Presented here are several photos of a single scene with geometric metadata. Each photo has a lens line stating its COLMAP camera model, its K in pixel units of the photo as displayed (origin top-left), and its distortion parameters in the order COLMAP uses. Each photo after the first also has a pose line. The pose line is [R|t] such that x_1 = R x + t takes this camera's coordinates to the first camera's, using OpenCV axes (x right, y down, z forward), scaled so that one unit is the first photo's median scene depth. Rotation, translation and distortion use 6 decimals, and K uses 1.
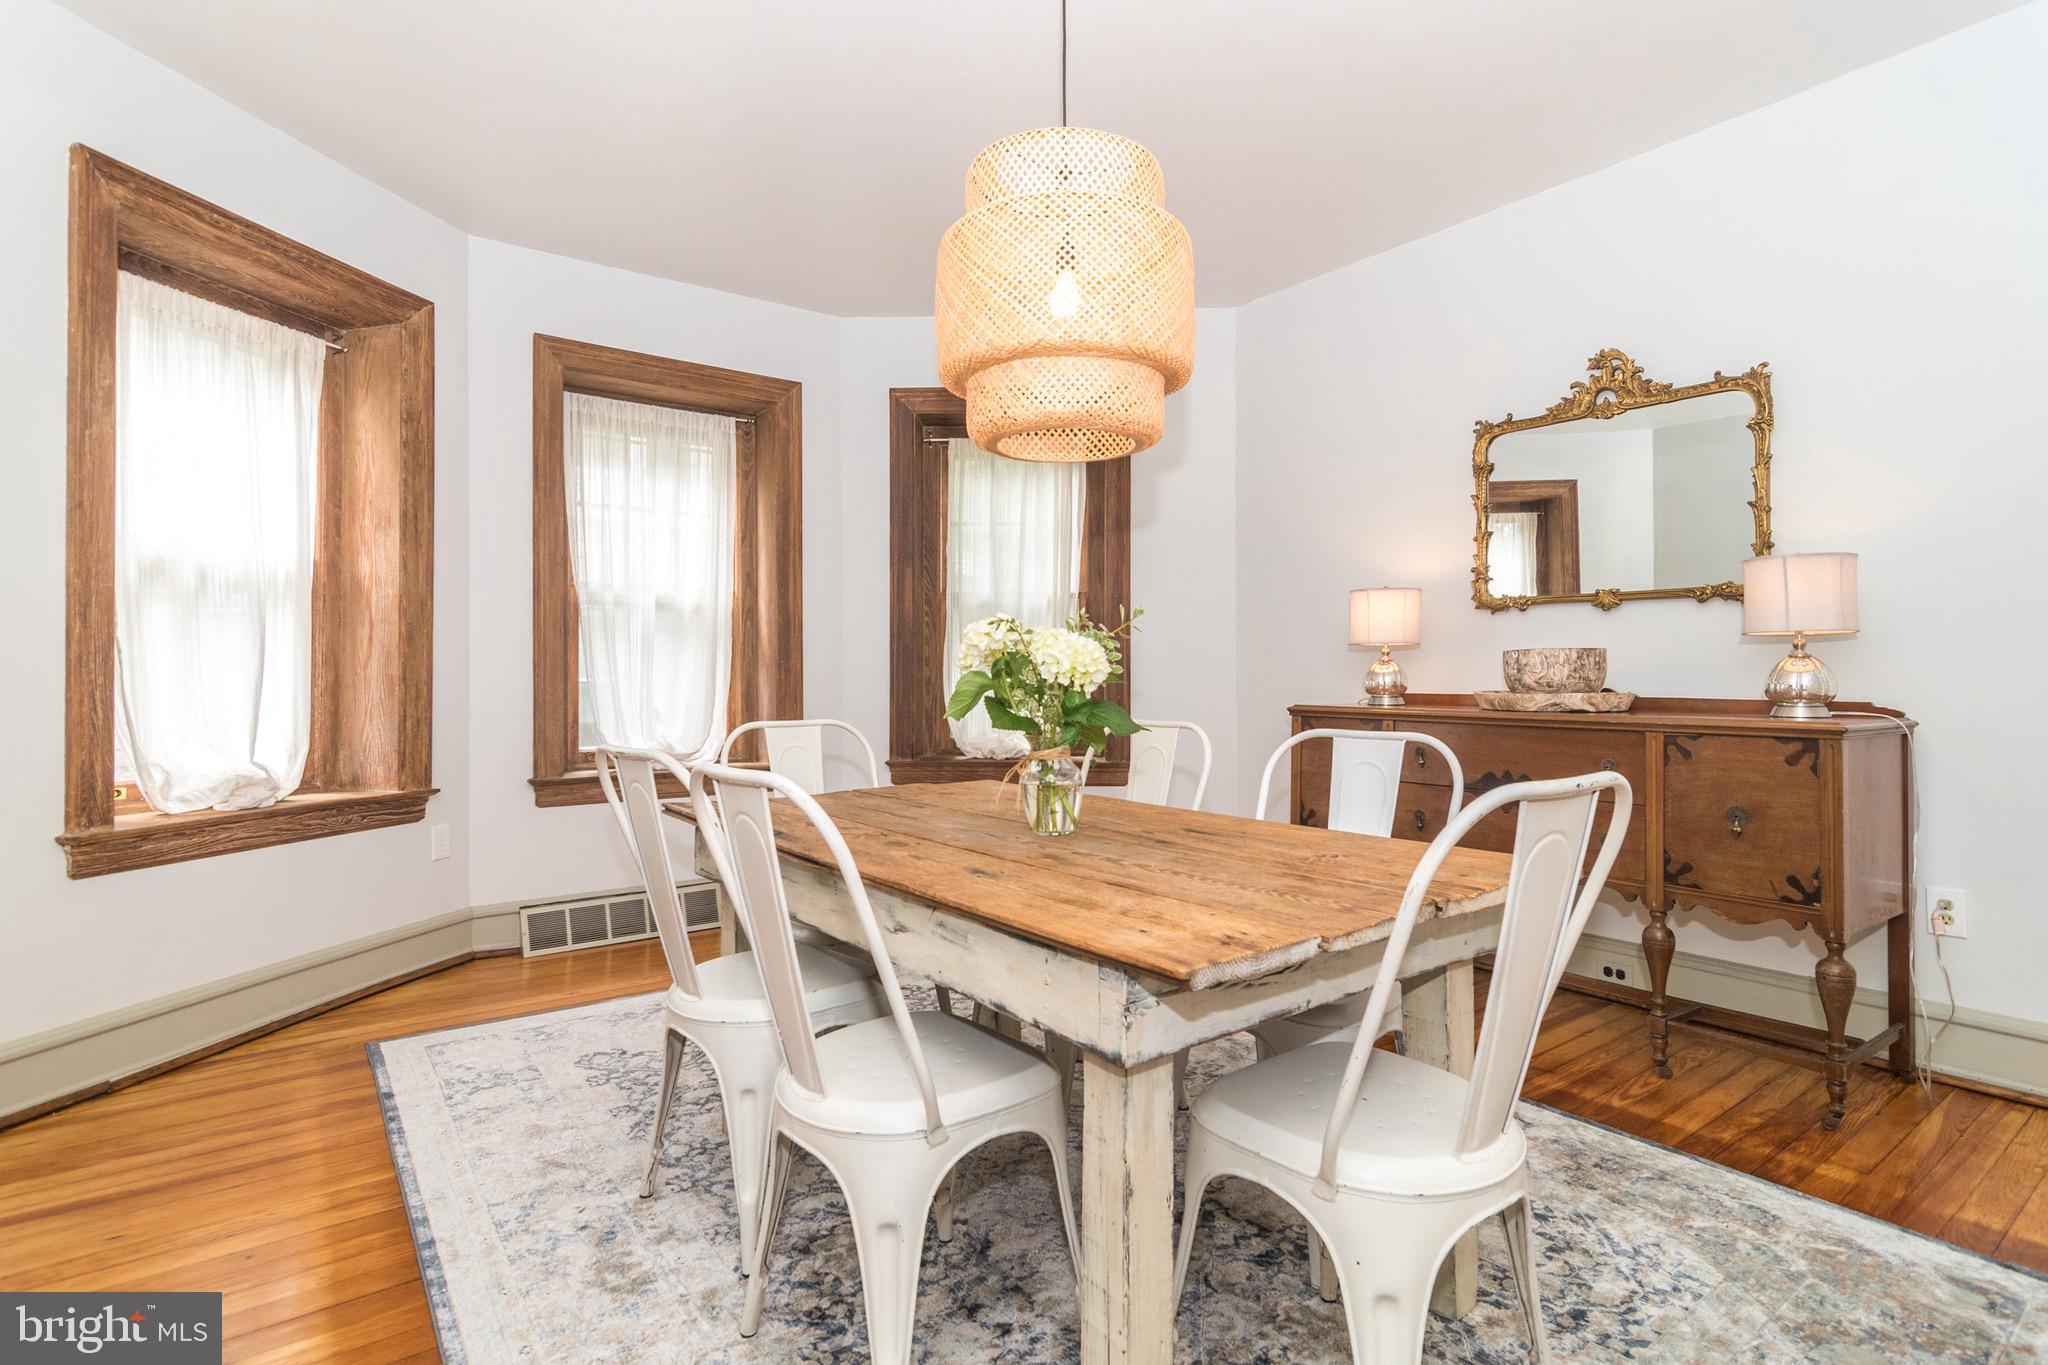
lens RADIAL K [[1013.8, 0, 1024.0], [0, 1013.8, 682.5], [0, 0, 1]] dist [-0.002127, 0.000724]
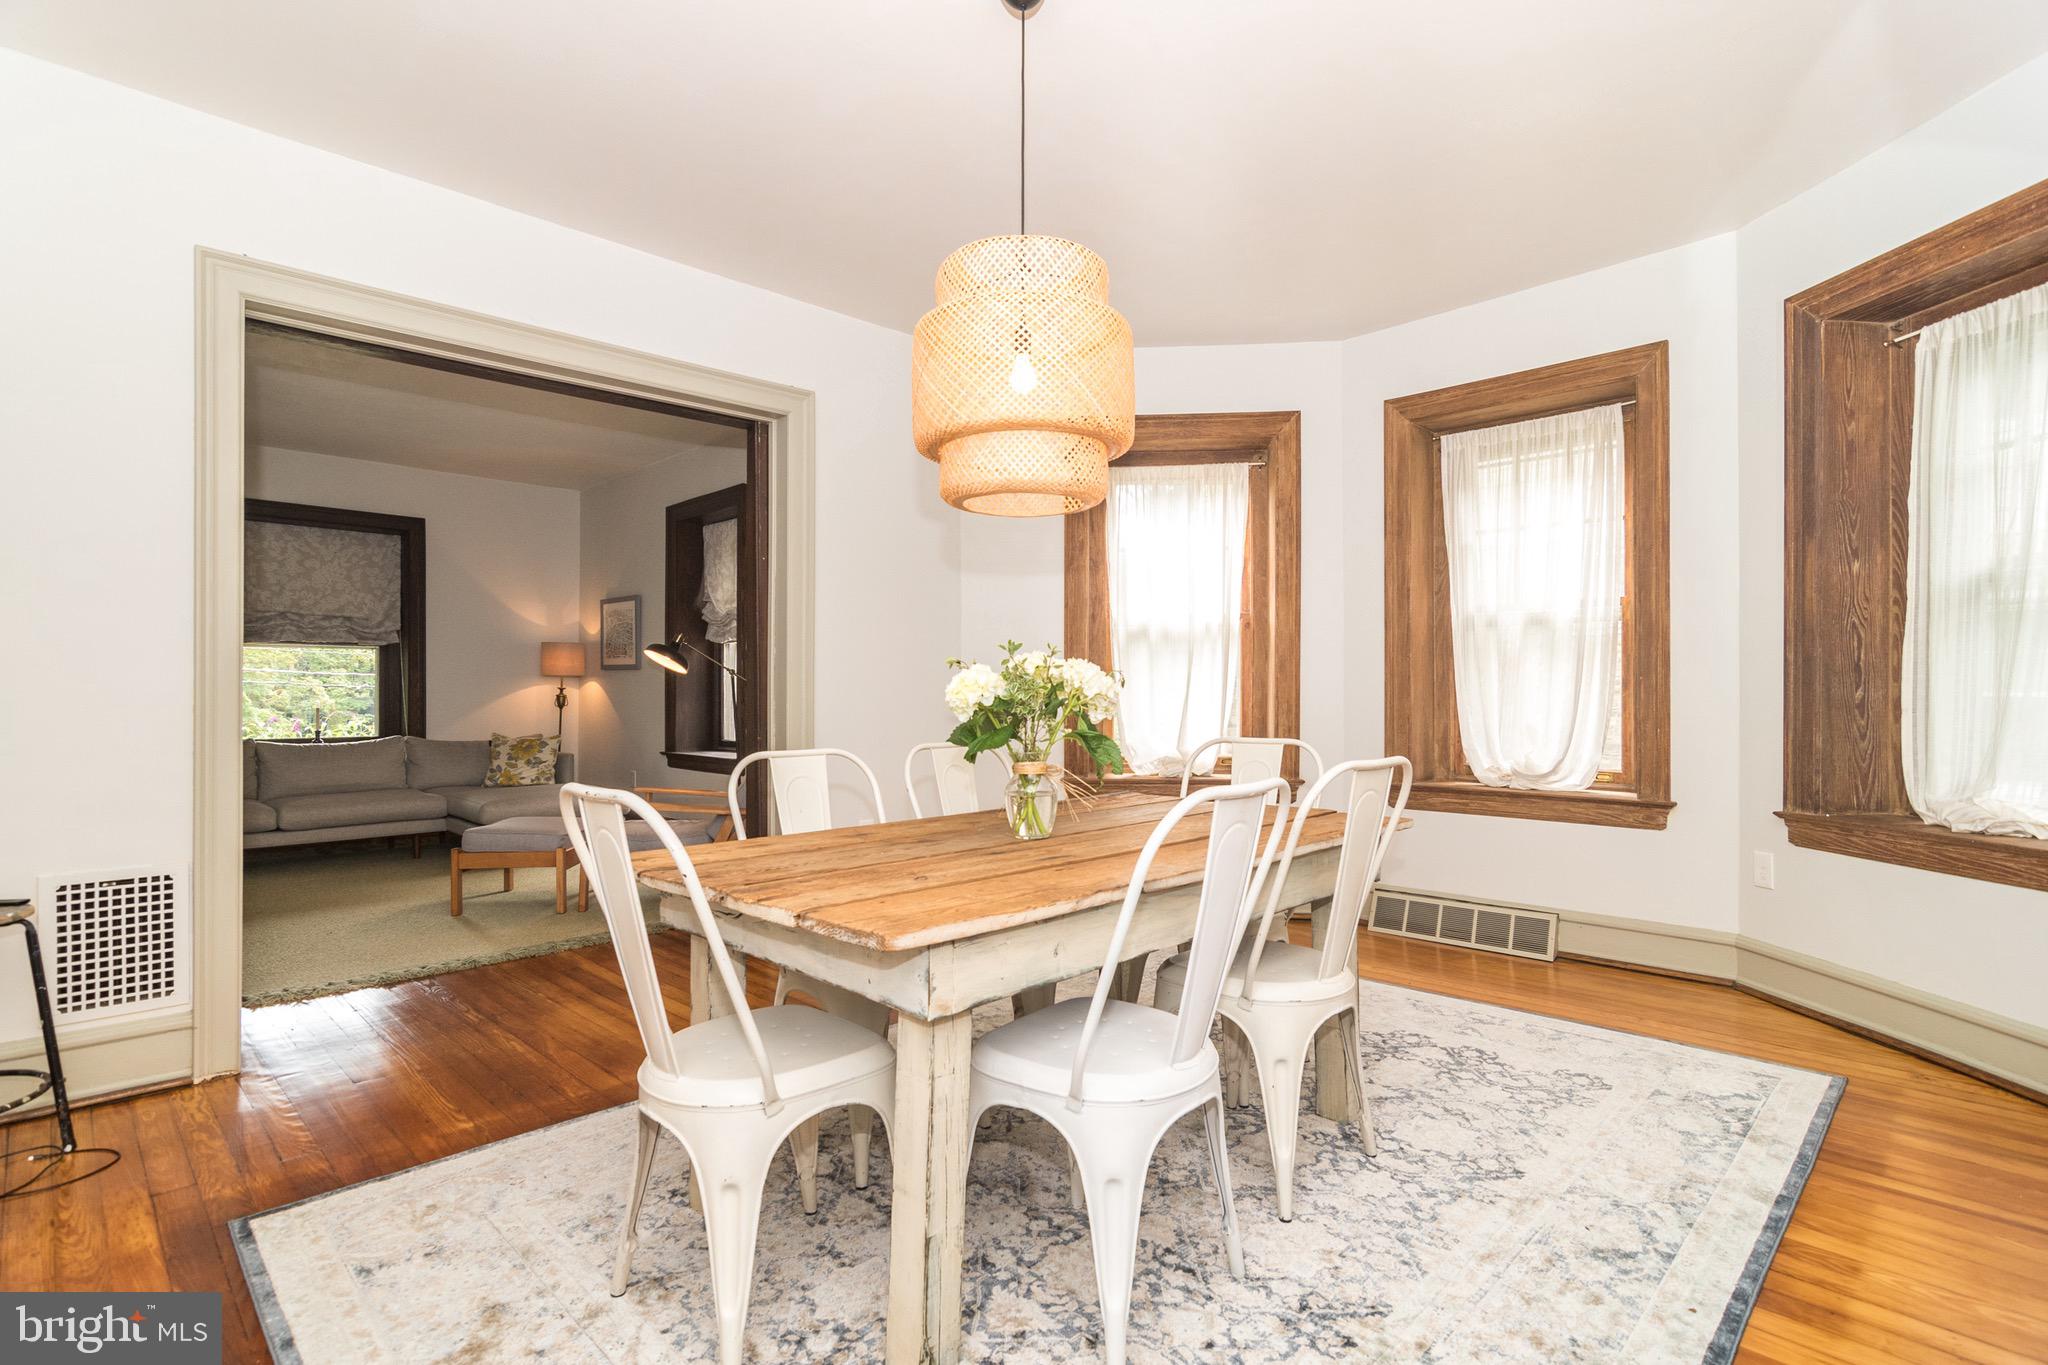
lens RADIAL K [[1013.8, 0, 1024.0], [0, 1013.8, 682.5], [0, 0, 1]] dist [-0.002127, 0.000724]
pose [[0.123096, -0.005553, -0.992379, 0.621920], [-0.005399, 0.999966, -0.006265, -0.009521], [0.992380, 0.006130, 0.123062, 0.439524]]
